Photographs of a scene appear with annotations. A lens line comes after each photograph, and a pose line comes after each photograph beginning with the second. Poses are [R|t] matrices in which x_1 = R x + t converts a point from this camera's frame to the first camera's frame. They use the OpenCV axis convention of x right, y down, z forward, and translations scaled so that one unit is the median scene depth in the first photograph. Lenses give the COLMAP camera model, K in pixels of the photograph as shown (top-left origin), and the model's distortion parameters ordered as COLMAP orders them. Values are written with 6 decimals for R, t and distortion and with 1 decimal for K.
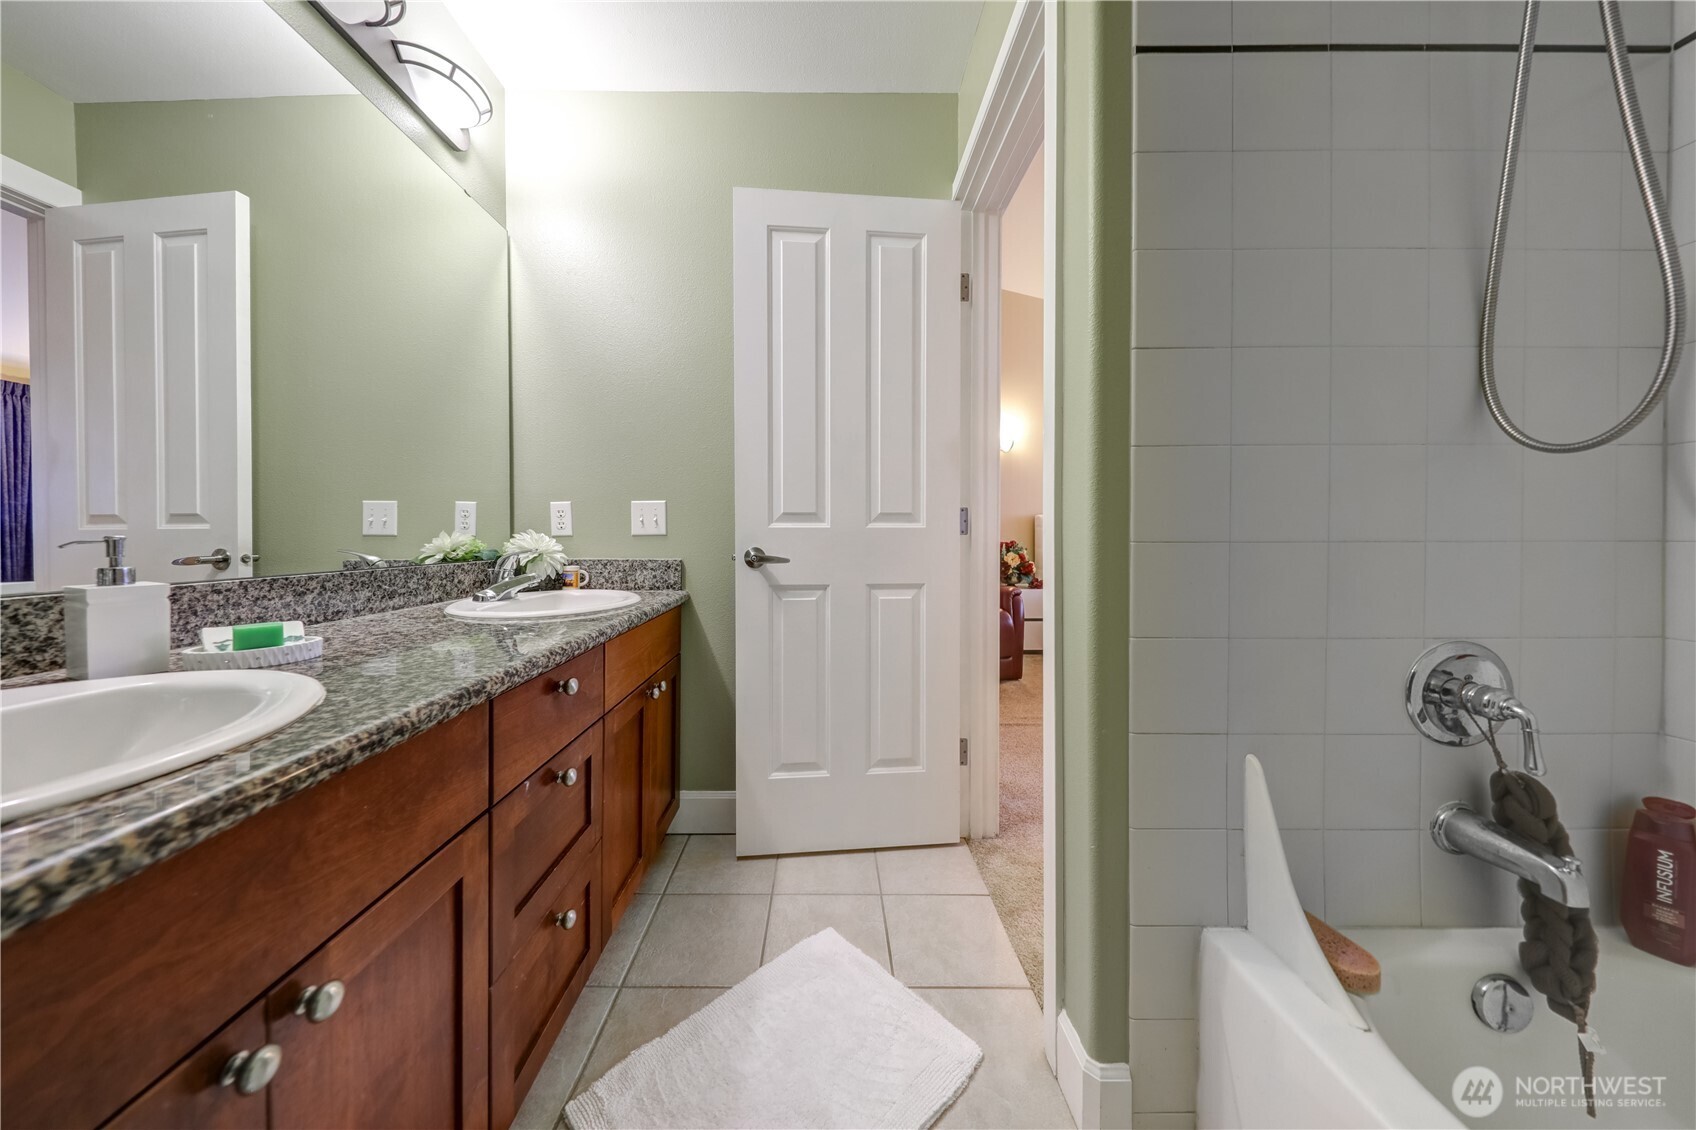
lens RADIAL K [[551.3, 0, 829.5], [0, 551.3, 536.4], [0, 0, 1]] dist [0.000165, 0.000008]
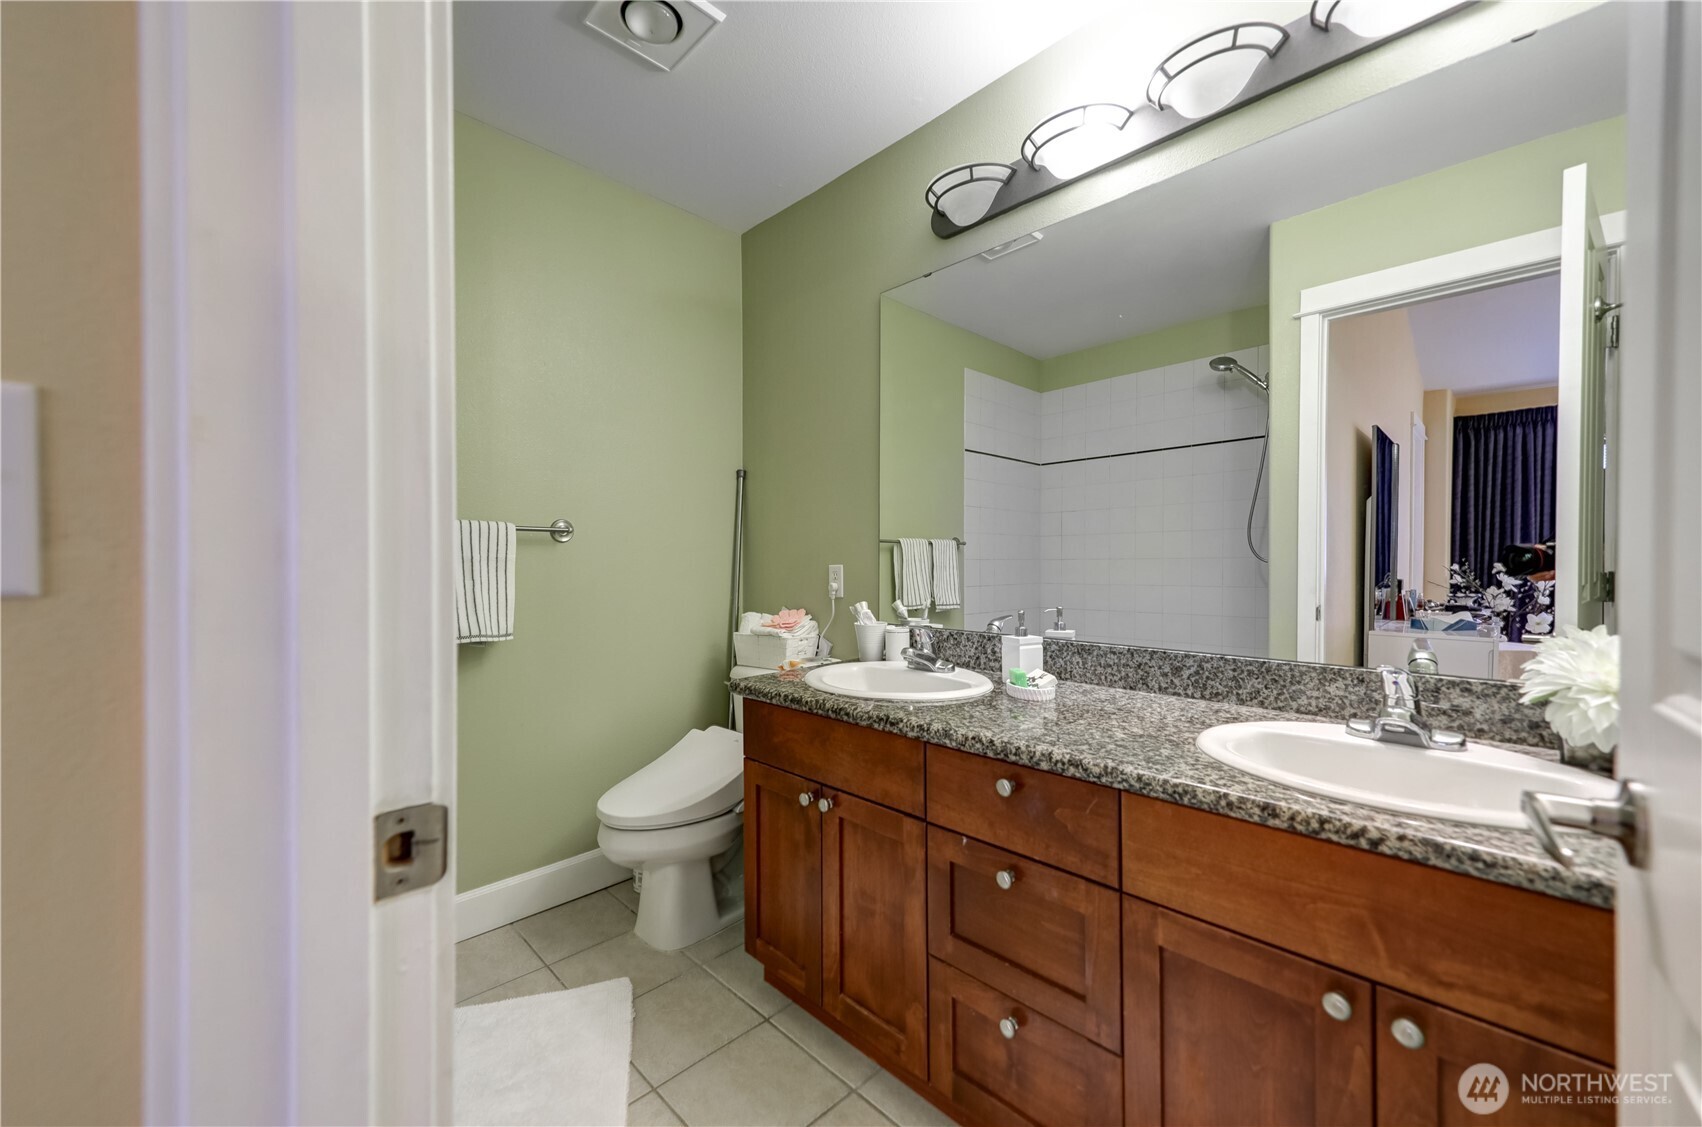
lens RADIAL K [[660.3, 0, 852.6], [0, 660.3, 566.9], [0, 0, 1]] dist [0.000446, 0.000038]
pose [[-0.714045, 0.003885, -0.700089, 0.479144], [-0.006556, 0.999904, 0.012235, -0.116244], [0.700070, 0.013327, -0.713950, 1.460007]]
